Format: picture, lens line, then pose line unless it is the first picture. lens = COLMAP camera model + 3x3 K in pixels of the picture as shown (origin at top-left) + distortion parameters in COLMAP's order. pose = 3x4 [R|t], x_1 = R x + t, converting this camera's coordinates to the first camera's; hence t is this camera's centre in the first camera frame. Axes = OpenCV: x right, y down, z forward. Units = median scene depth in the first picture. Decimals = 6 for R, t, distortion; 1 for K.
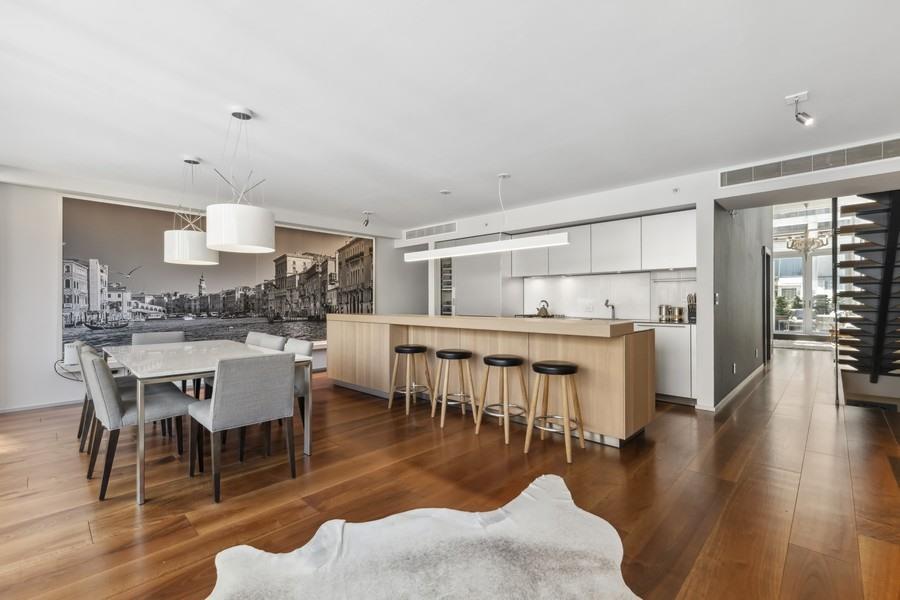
lens RADIAL K [[389.4, 0, 452.7], [0, 389.4, 301.2], [0, 0, 1]] dist [0.002950, 0.000119]
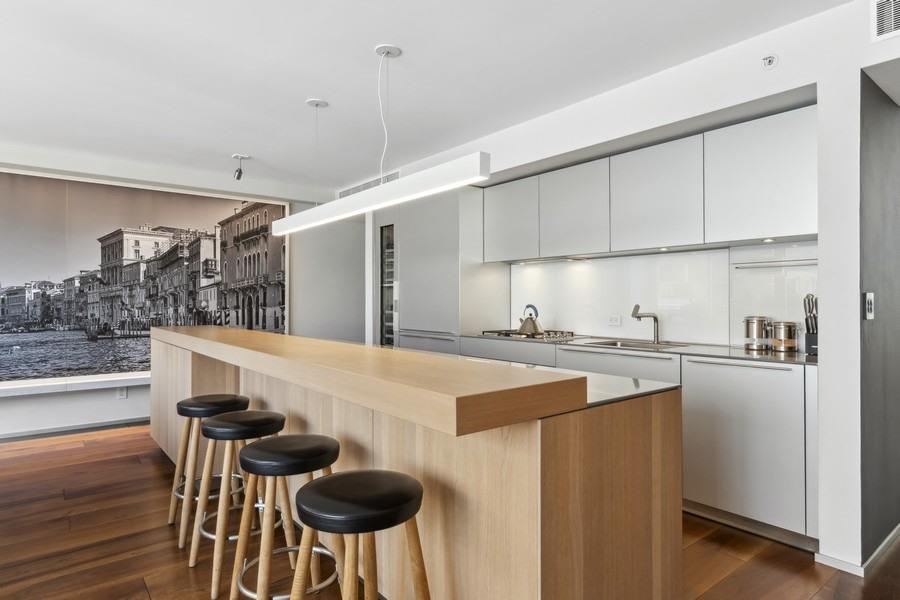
lens RADIAL K [[514.1, 0, 448.4], [0, 514.1, 297.3], [0, 0, 1]] dist [-0.001797, 0.000451]
pose [[0.990528, 0.000036, -0.137312, 0.206951], [-0.000666, 0.999989, -0.004543, -0.008677], [0.137310, 0.004591, 0.990517, 0.264708]]
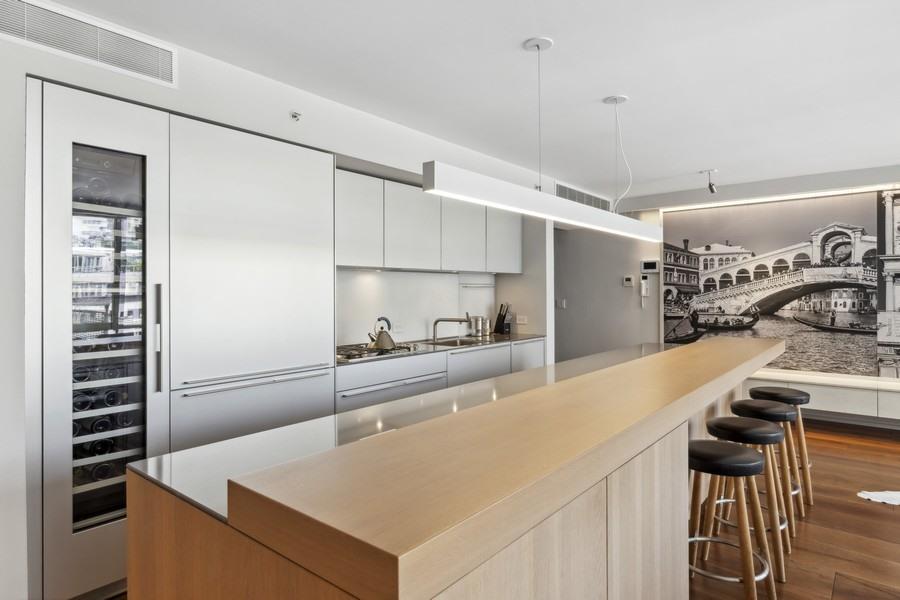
lens RADIAL K [[514.1, 0, 452.3], [0, 514.1, 295.5], [0, 0, 1]] dist [-0.001797, 0.000451]
pose [[-0.068096, -0.003345, 0.997673, -0.415122], [0.002982, 0.999989, 0.003557, -0.030976], [-0.997674, 0.003217, -0.068085, 0.902172]]
